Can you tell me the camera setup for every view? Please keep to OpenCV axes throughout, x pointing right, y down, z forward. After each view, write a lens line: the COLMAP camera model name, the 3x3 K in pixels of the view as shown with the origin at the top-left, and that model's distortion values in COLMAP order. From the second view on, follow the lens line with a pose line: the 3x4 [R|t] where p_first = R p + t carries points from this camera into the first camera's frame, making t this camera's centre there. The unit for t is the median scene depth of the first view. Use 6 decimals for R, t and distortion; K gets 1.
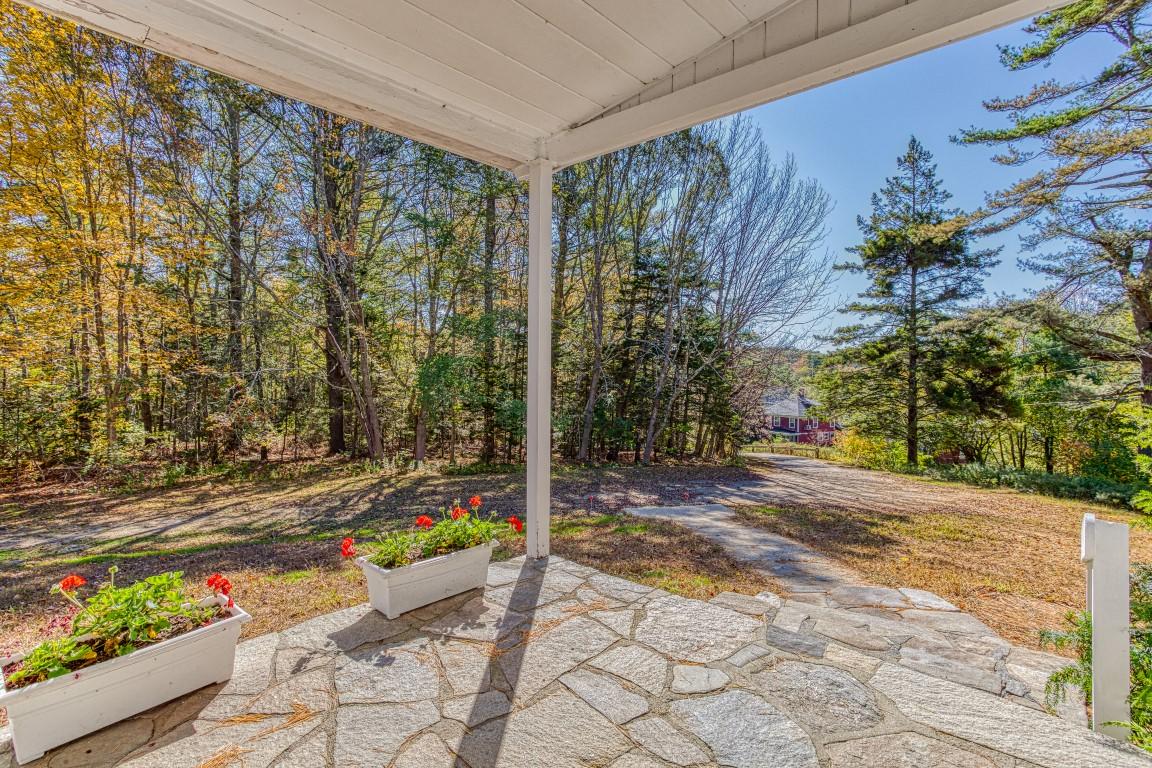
lens RADIAL K [[550.5, 0, 576.0], [0, 550.5, 384.0], [0, 0, 1]] dist [-0.052220, 0.038519]
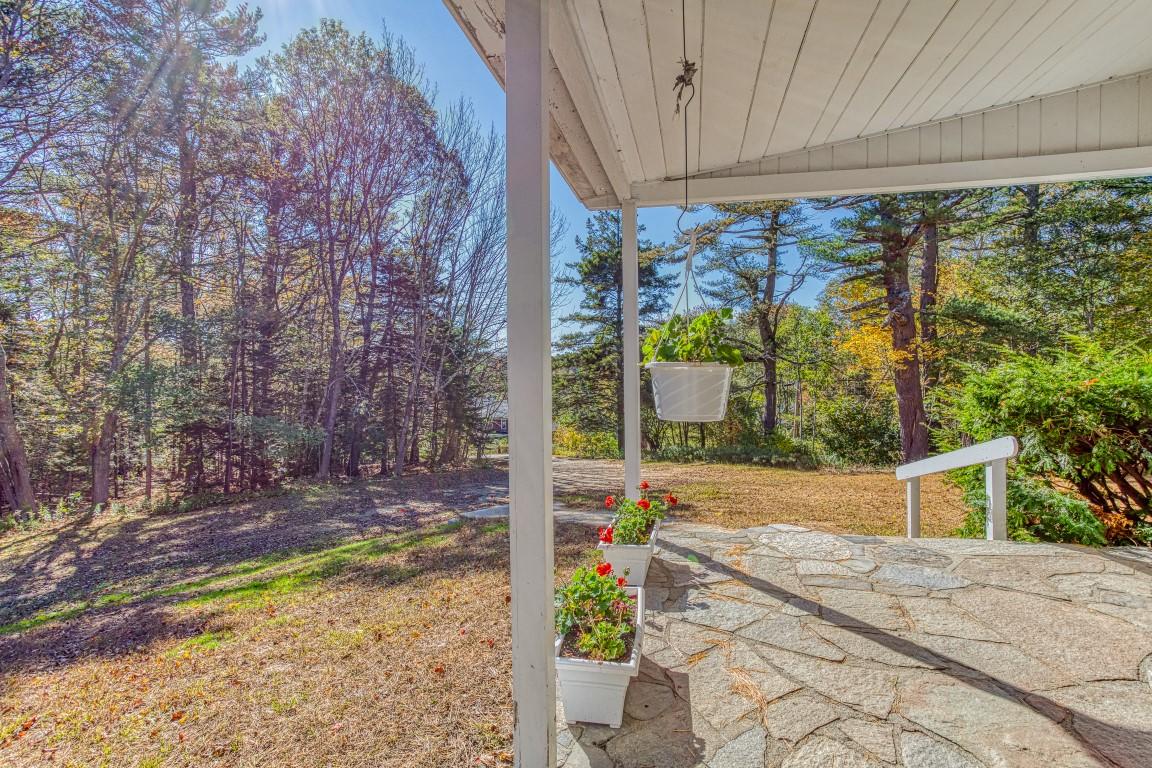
lens RADIAL K [[568.4, 0, 579.5], [0, 568.4, 373.7], [0, 0, 1]] dist [-0.002457, -0.000143]
pose [[0.847268, -0.025237, 0.530566, -0.123035], [0.041239, 0.998981, -0.018337, -0.001787], [-0.529563, 0.037416, 0.847445, 0.000636]]
